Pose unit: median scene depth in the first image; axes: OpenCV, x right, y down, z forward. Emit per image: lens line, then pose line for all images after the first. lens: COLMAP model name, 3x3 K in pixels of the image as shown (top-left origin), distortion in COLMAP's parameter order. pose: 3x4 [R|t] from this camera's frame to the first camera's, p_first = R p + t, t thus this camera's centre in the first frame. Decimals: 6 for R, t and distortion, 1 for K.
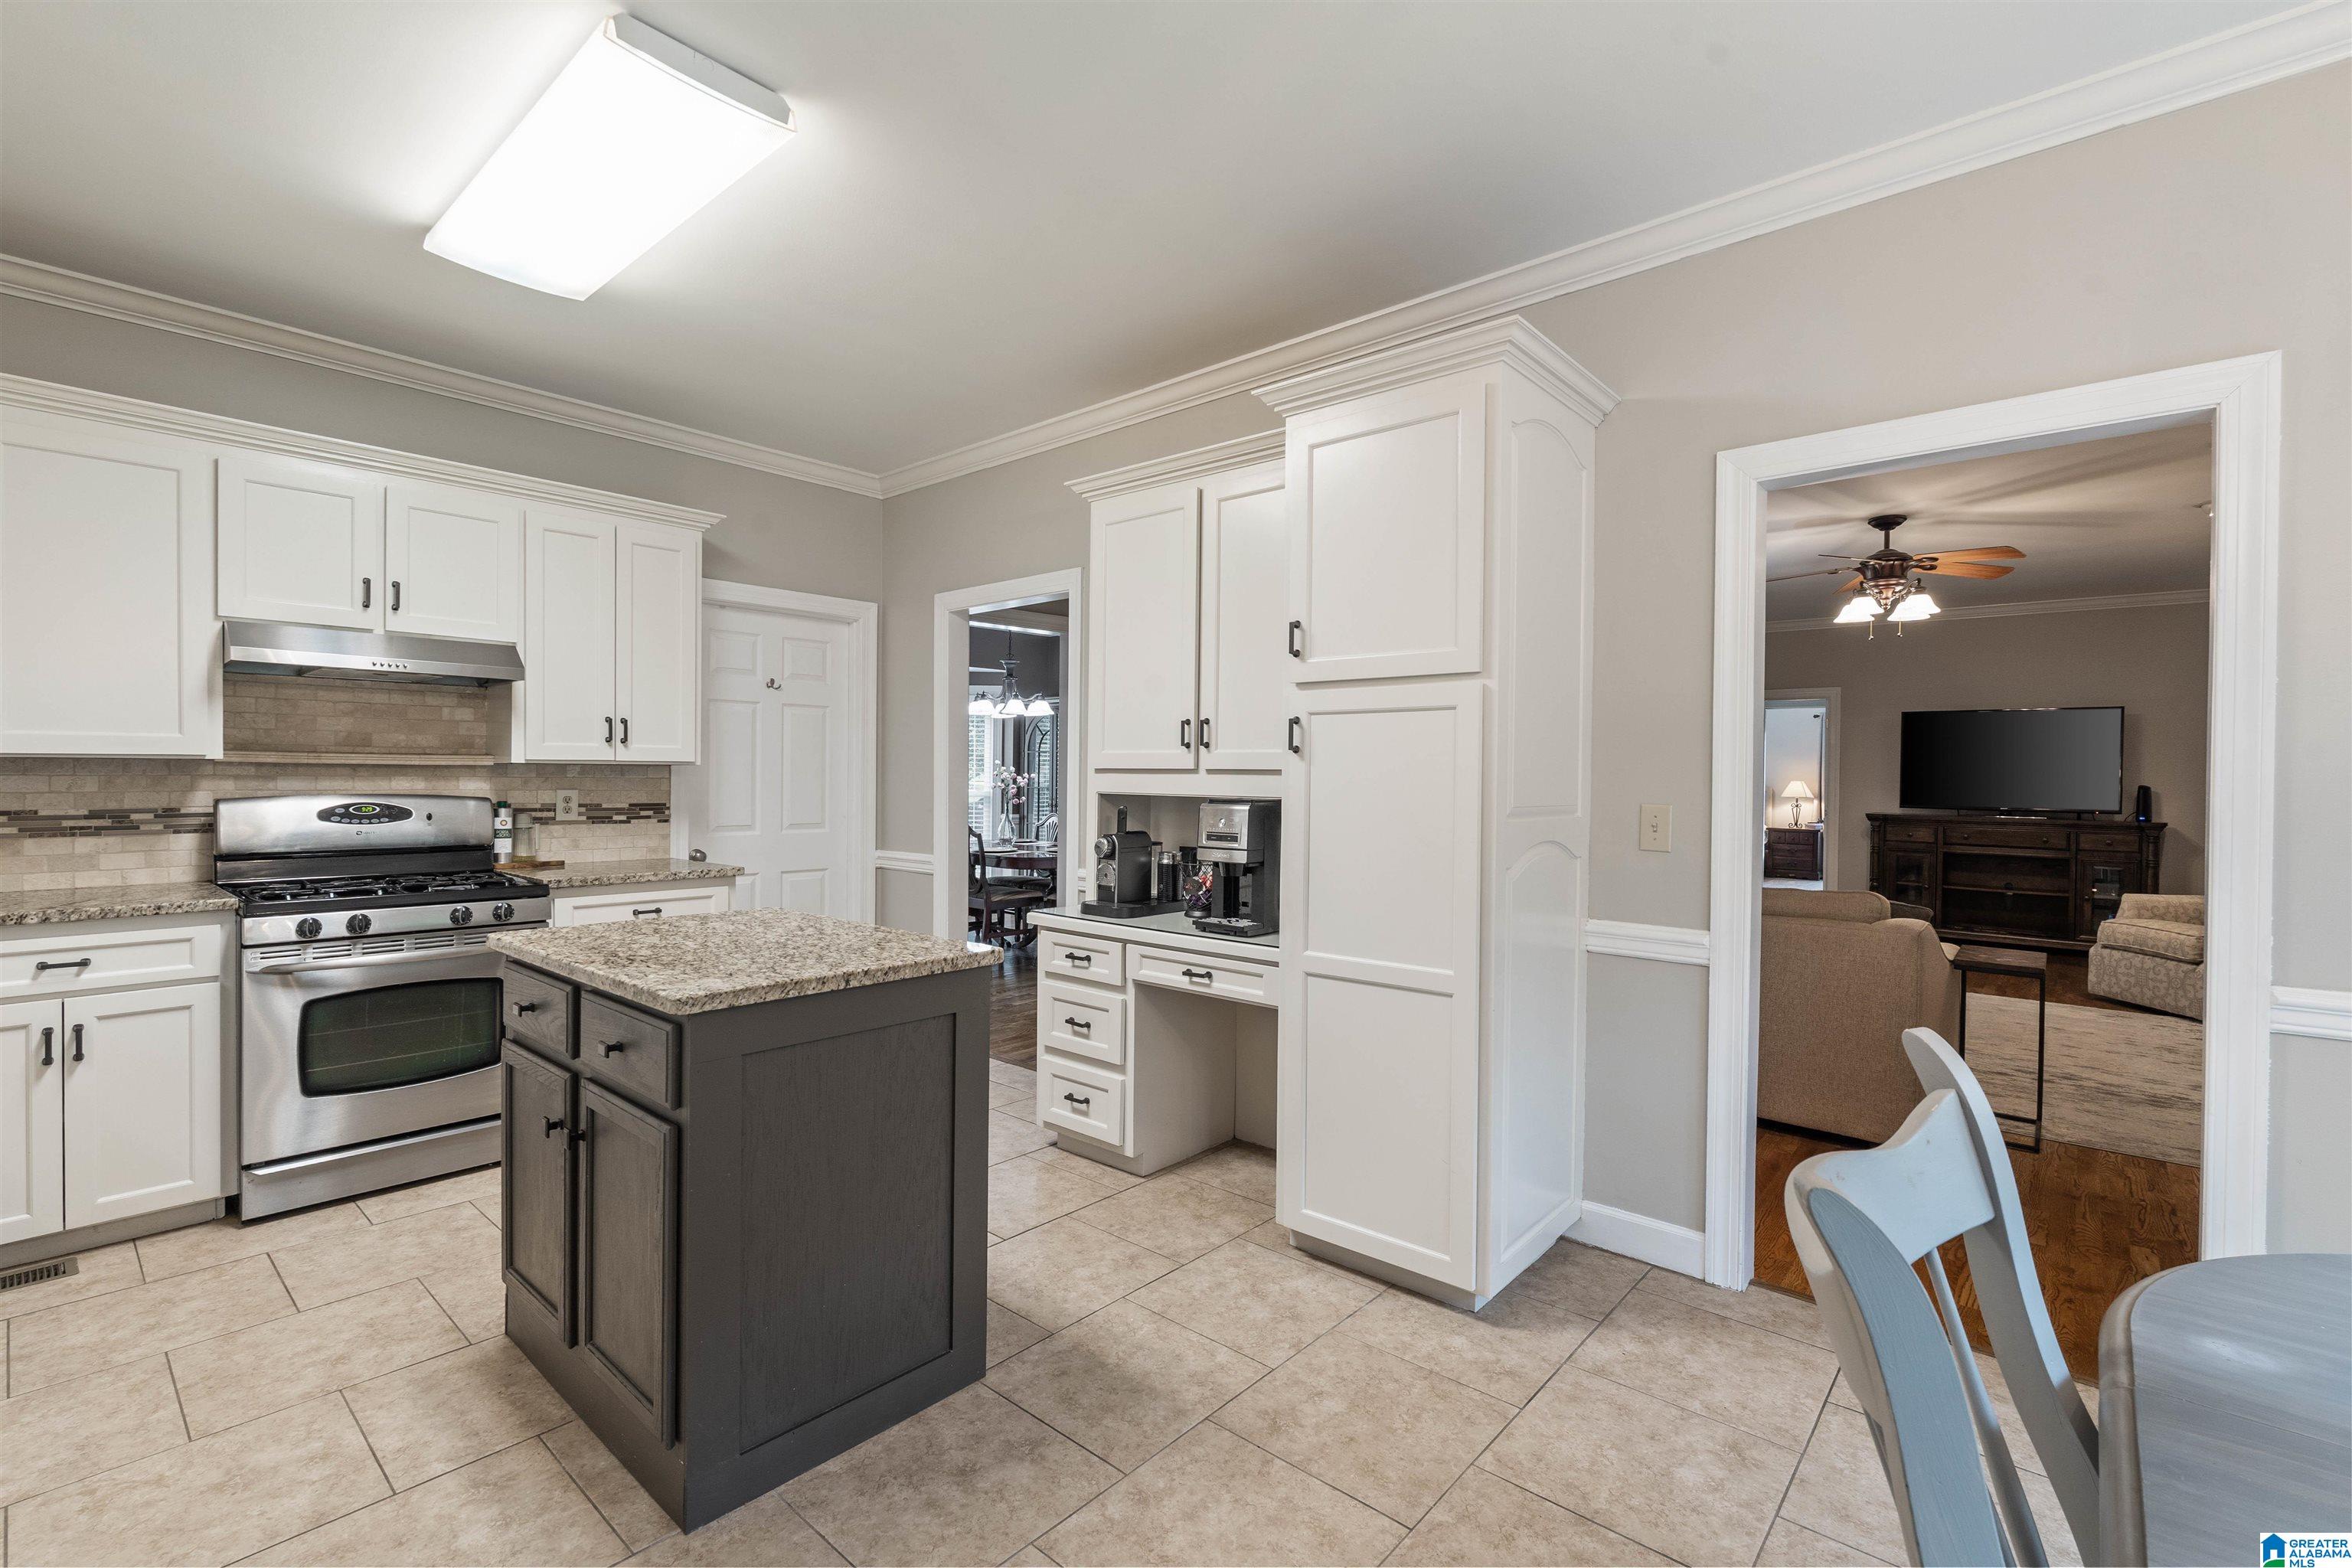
lens RADIAL K [[1037.7, 0, 1176.0], [0, 1037.7, 784.0], [0, 0, 1]] dist [-0.003908, 0.000050]
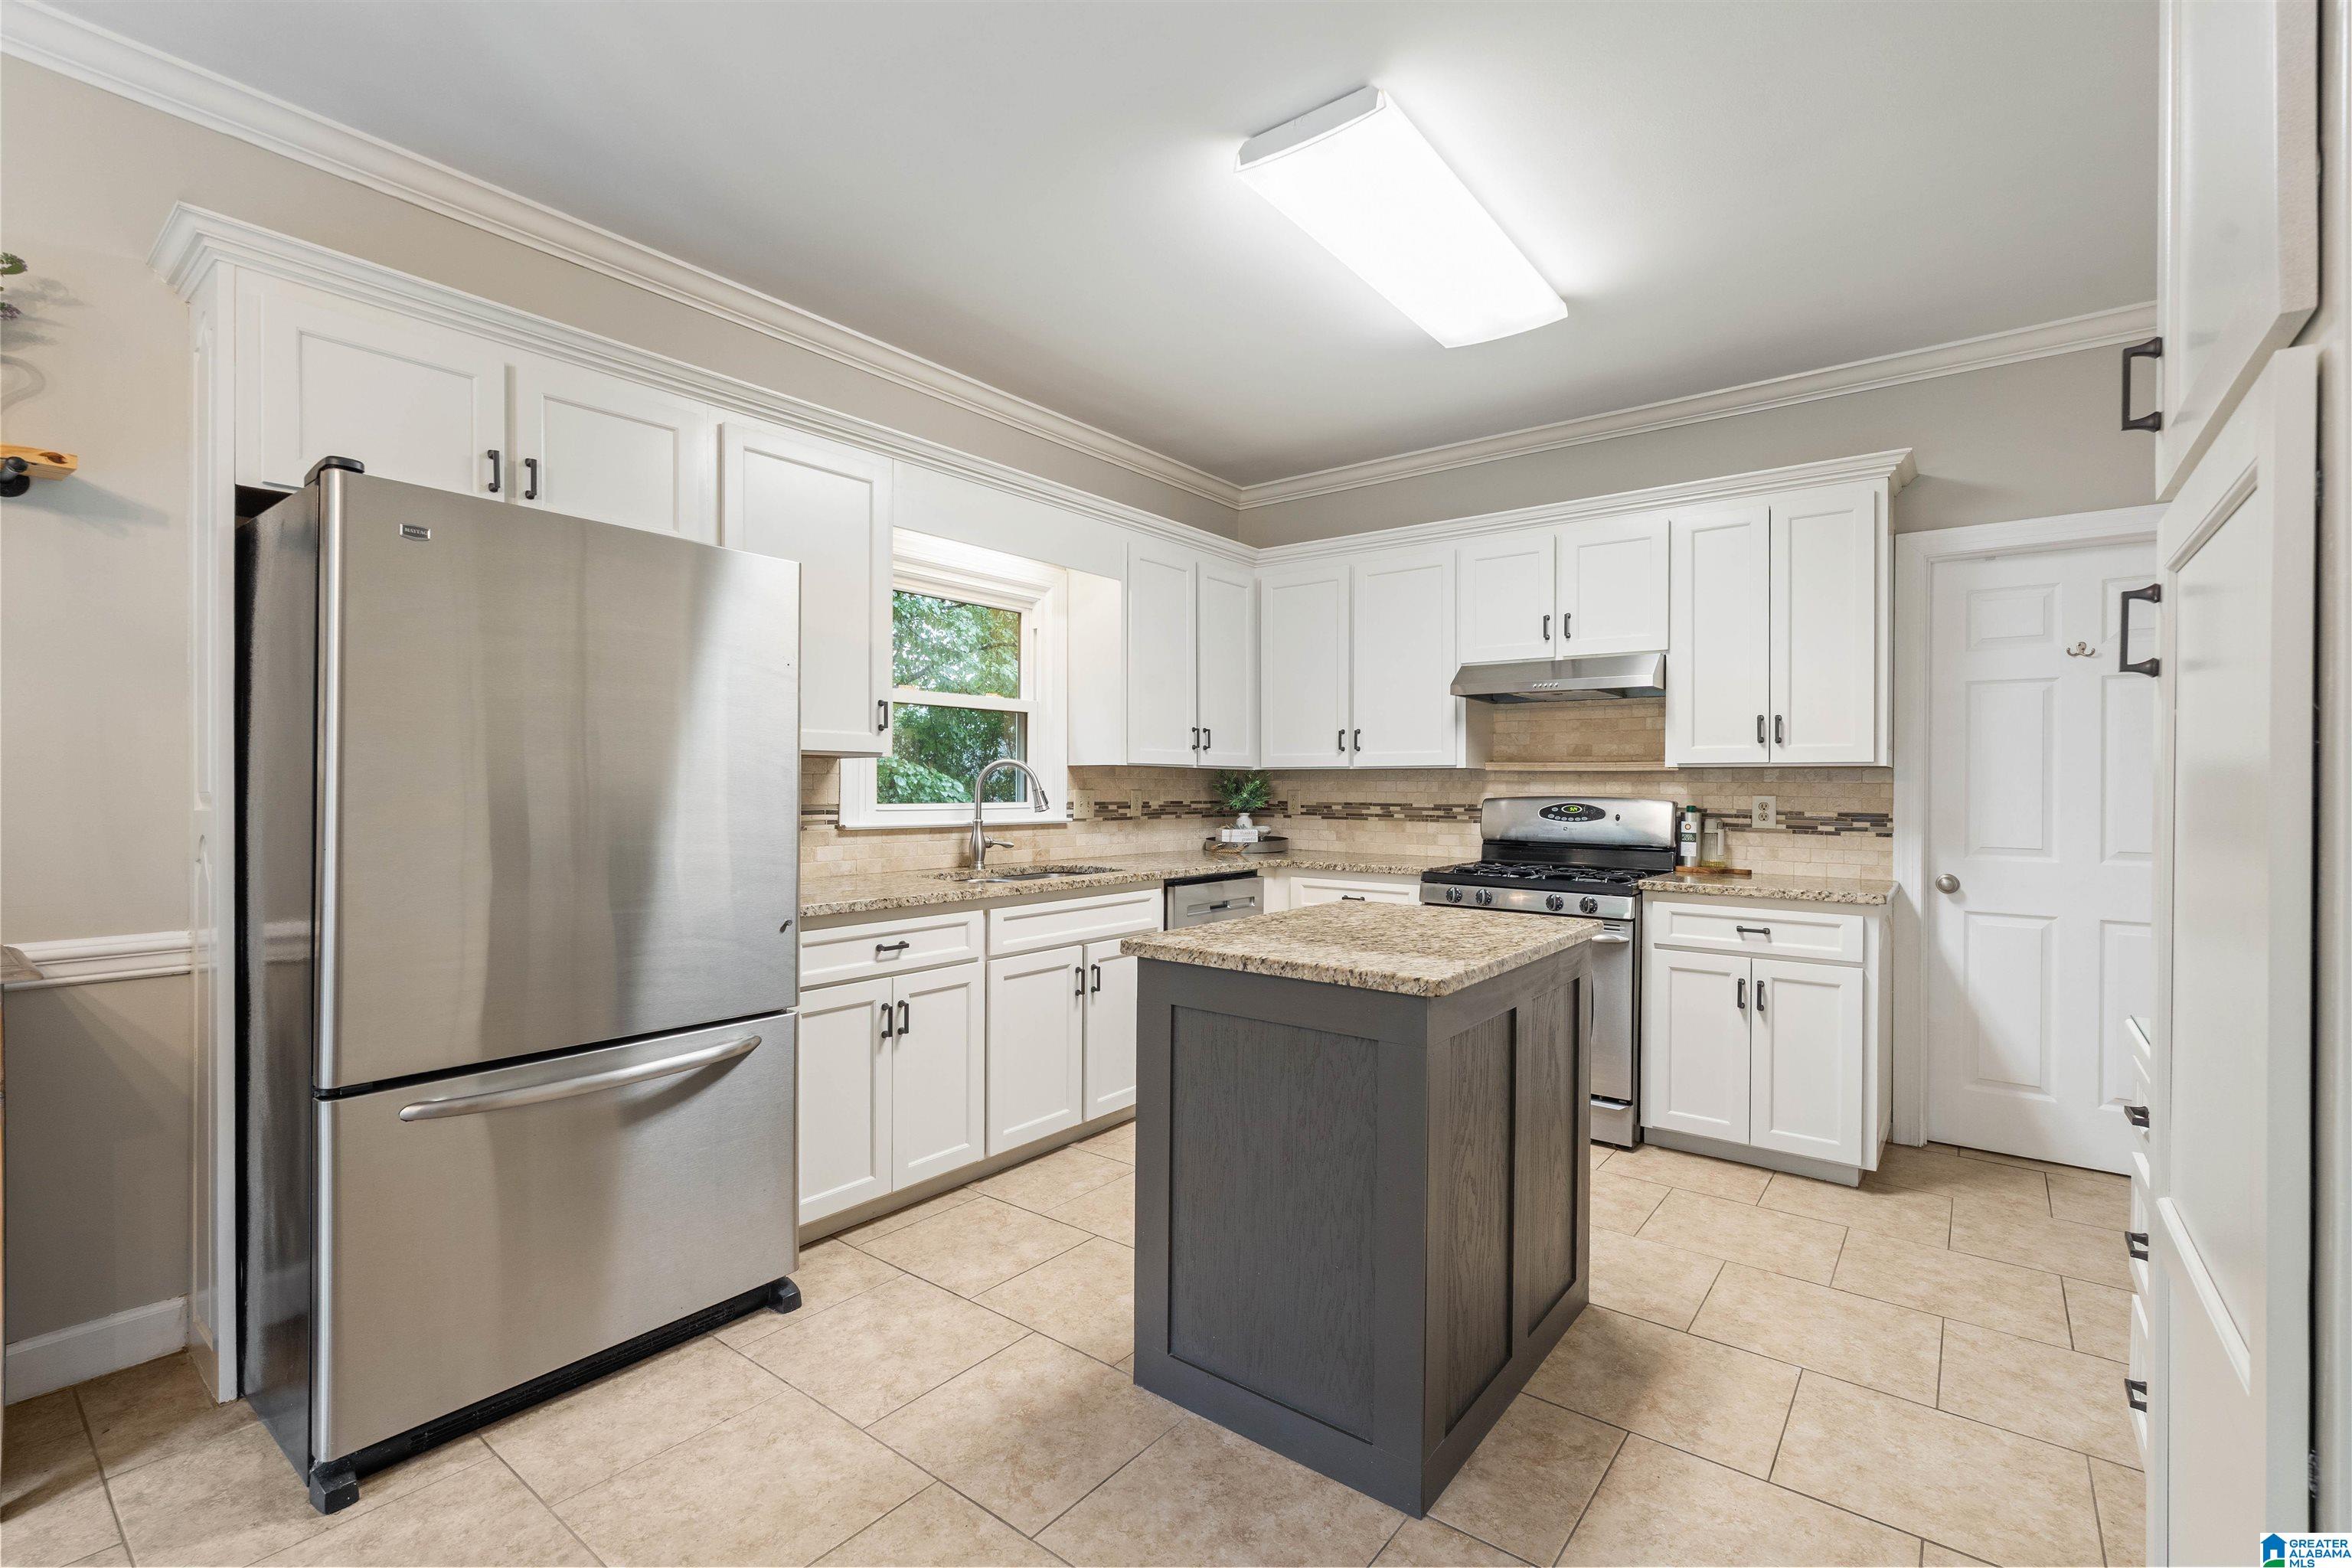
lens RADIAL K [[1037.7, 0, 1176.0], [0, 1037.7, 784.0], [0, 0, 1]] dist [-0.003908, 0.000050]
pose [[0.059487, -0.008854, -0.998190, 0.353755], [-0.015563, 0.999831, -0.009797, 0.013784], [0.998108, 0.016118, 0.059339, 0.451242]]
